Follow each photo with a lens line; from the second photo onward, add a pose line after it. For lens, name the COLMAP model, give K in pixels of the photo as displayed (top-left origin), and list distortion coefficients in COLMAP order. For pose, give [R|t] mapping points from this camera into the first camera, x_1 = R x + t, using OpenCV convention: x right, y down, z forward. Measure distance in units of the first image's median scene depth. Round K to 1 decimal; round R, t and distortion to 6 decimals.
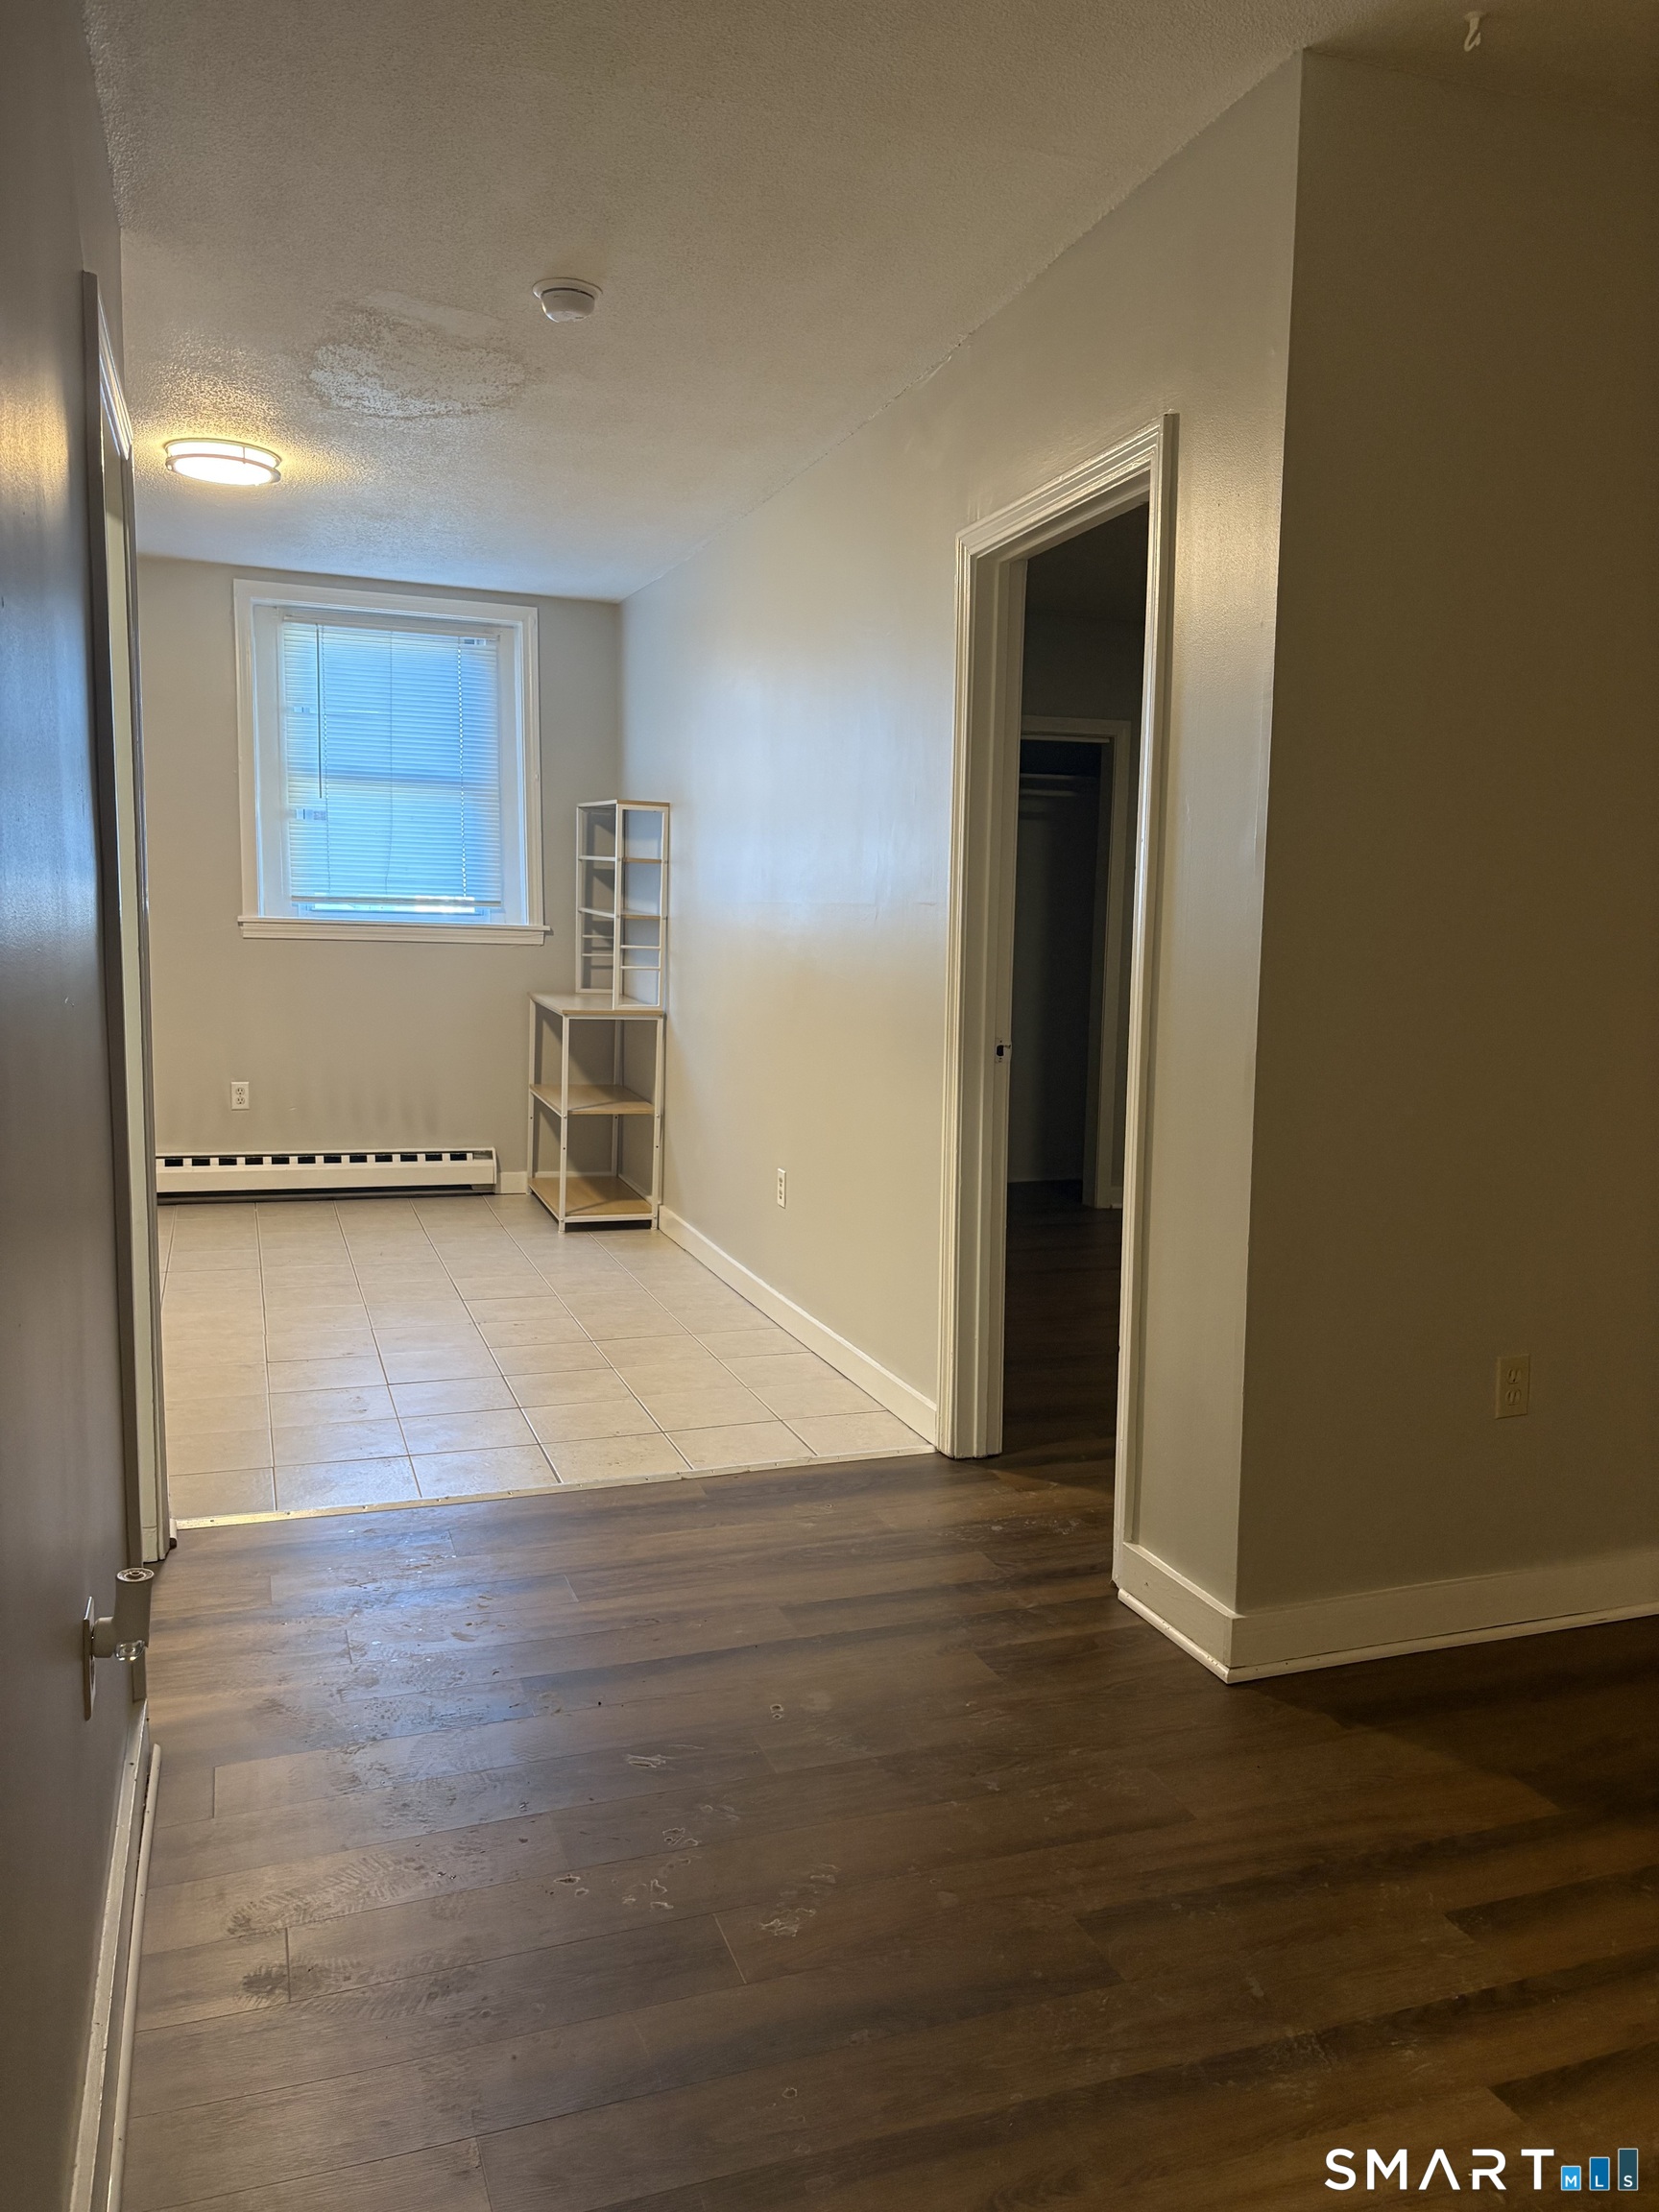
lens RADIAL K [[1635.8, 0, 834.6], [0, 1635.8, 1109.5], [0, 0, 1]] dist [0.078023, -0.087004]
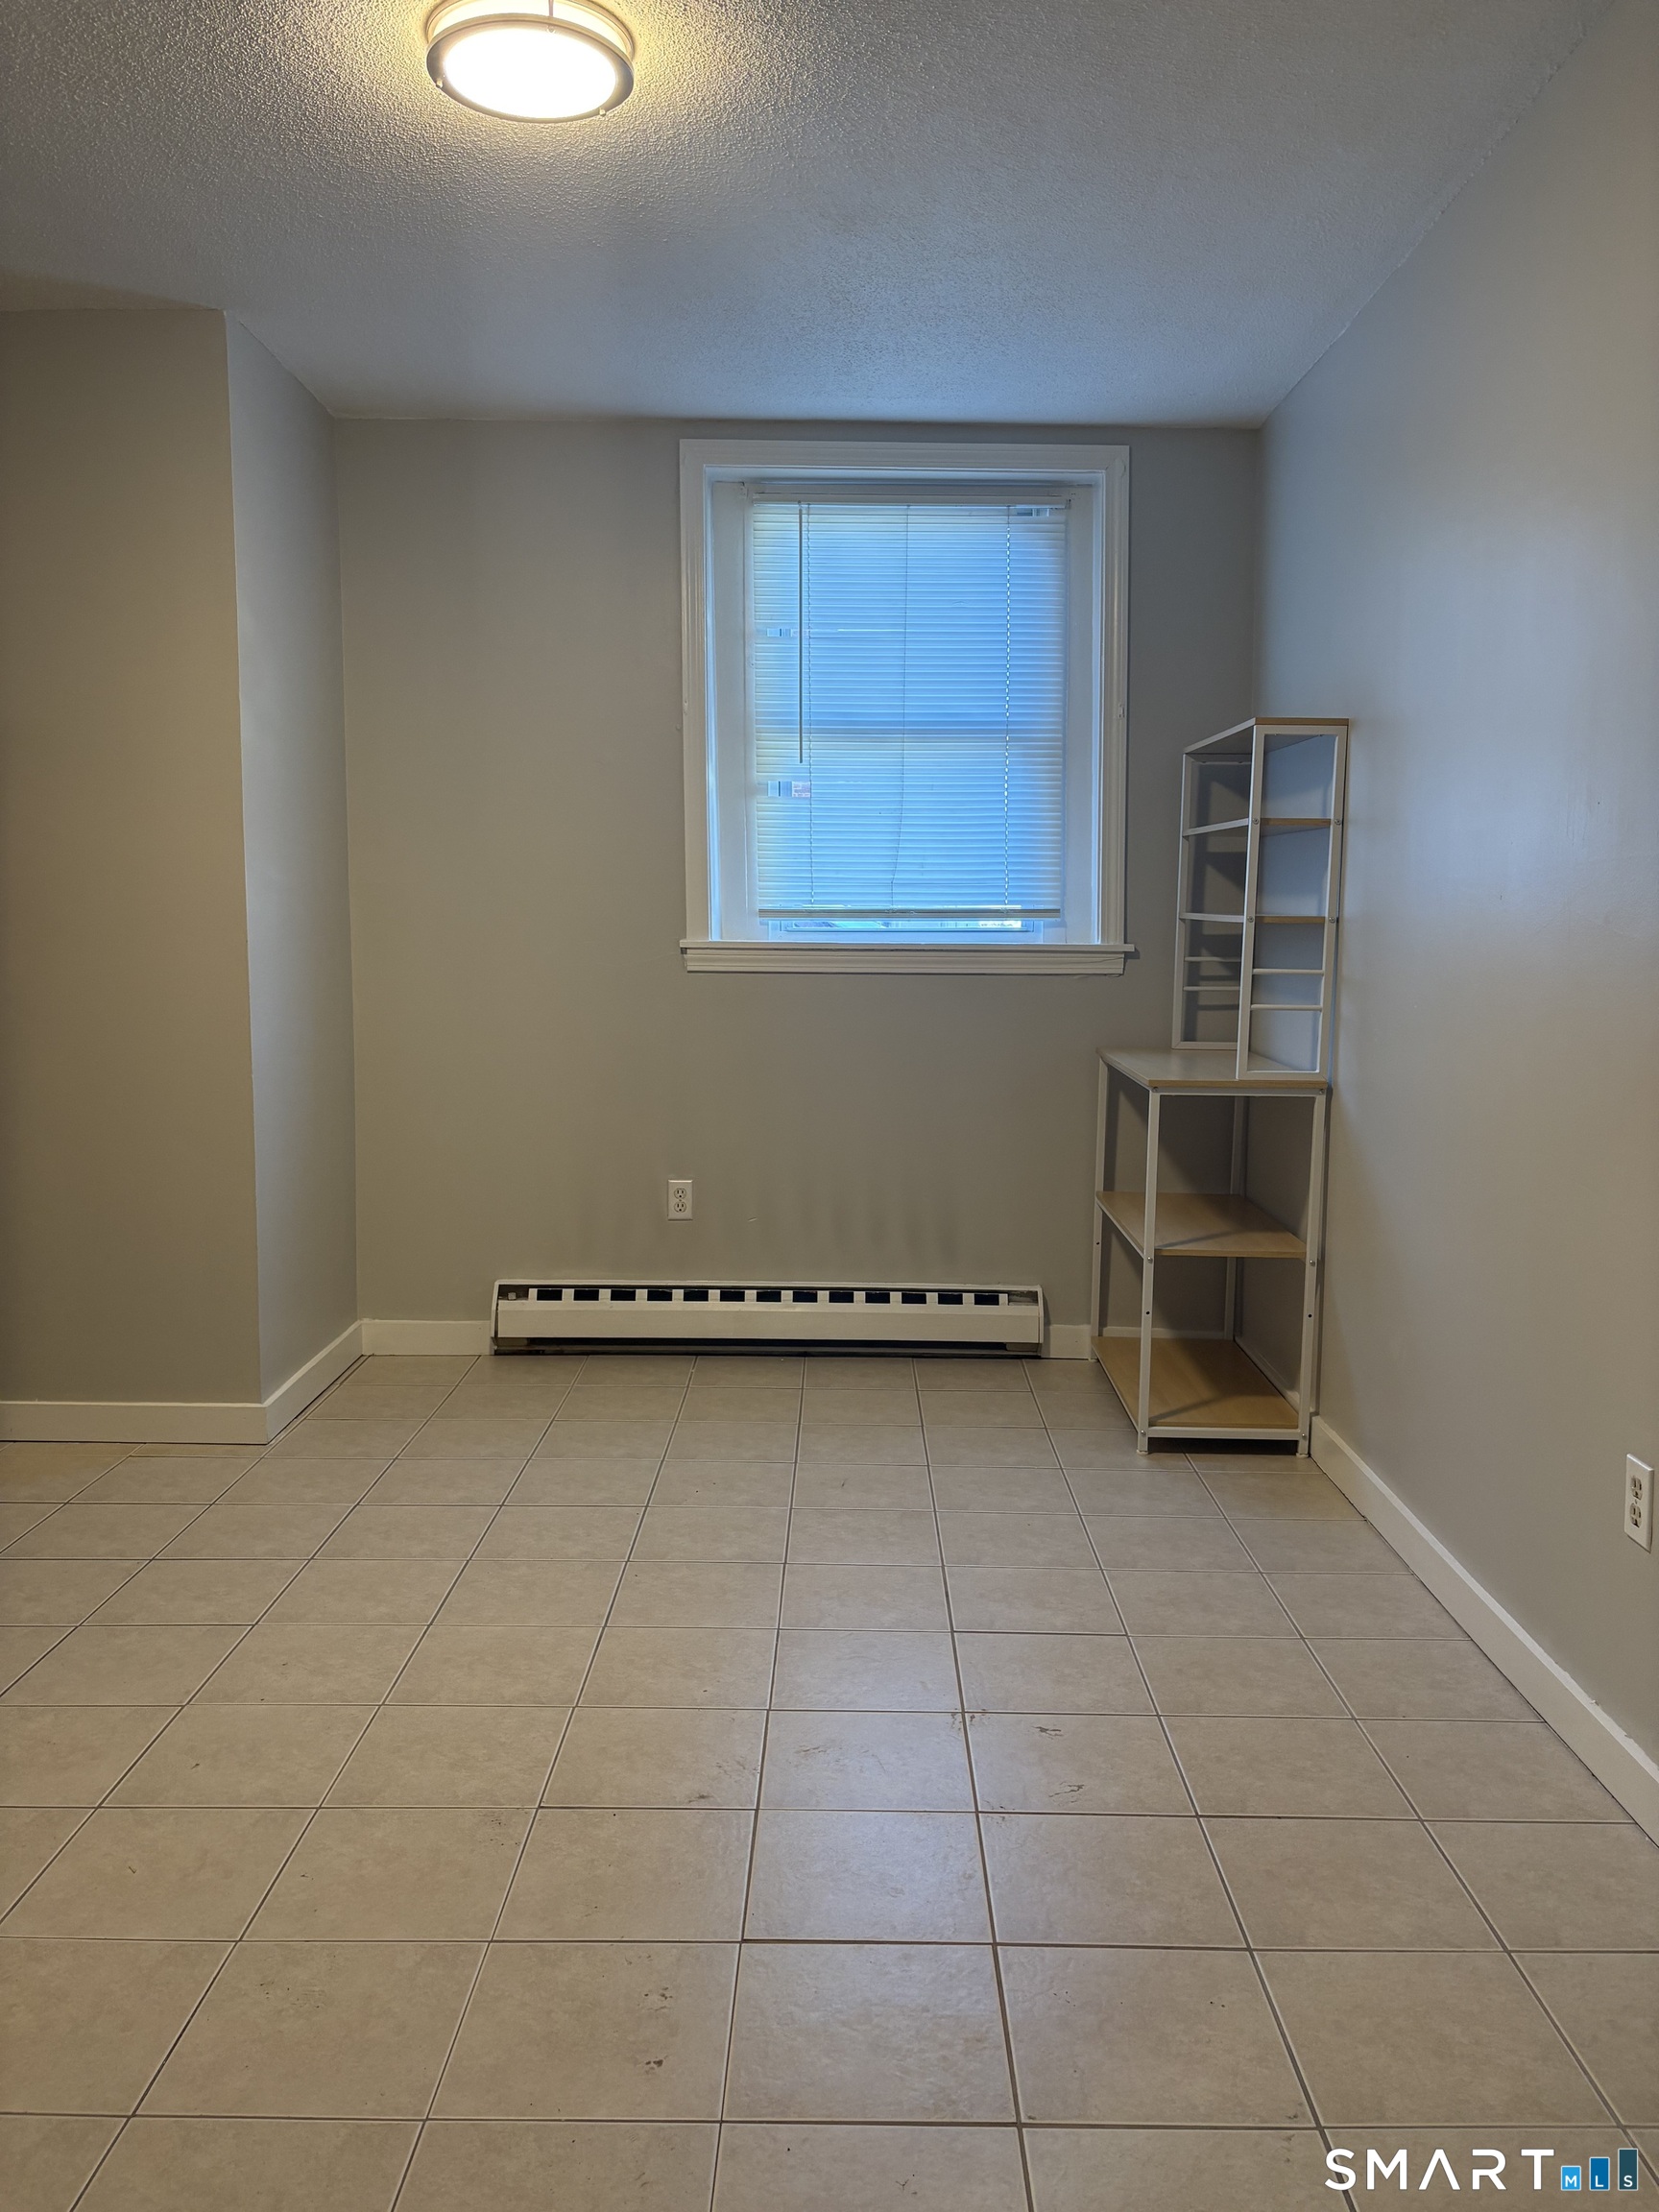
lens RADIAL K [[1703.9, 0, 813.7], [0, 1703.9, 1110.6], [0, 0, 1]] dist [0.089992, -0.003212]
pose [[0.935069, 0.014369, -0.354175, -0.062808], [-0.023280, 0.999510, -0.020913, -0.035796], [0.353701, 0.027801, 0.934945, 0.395477]]
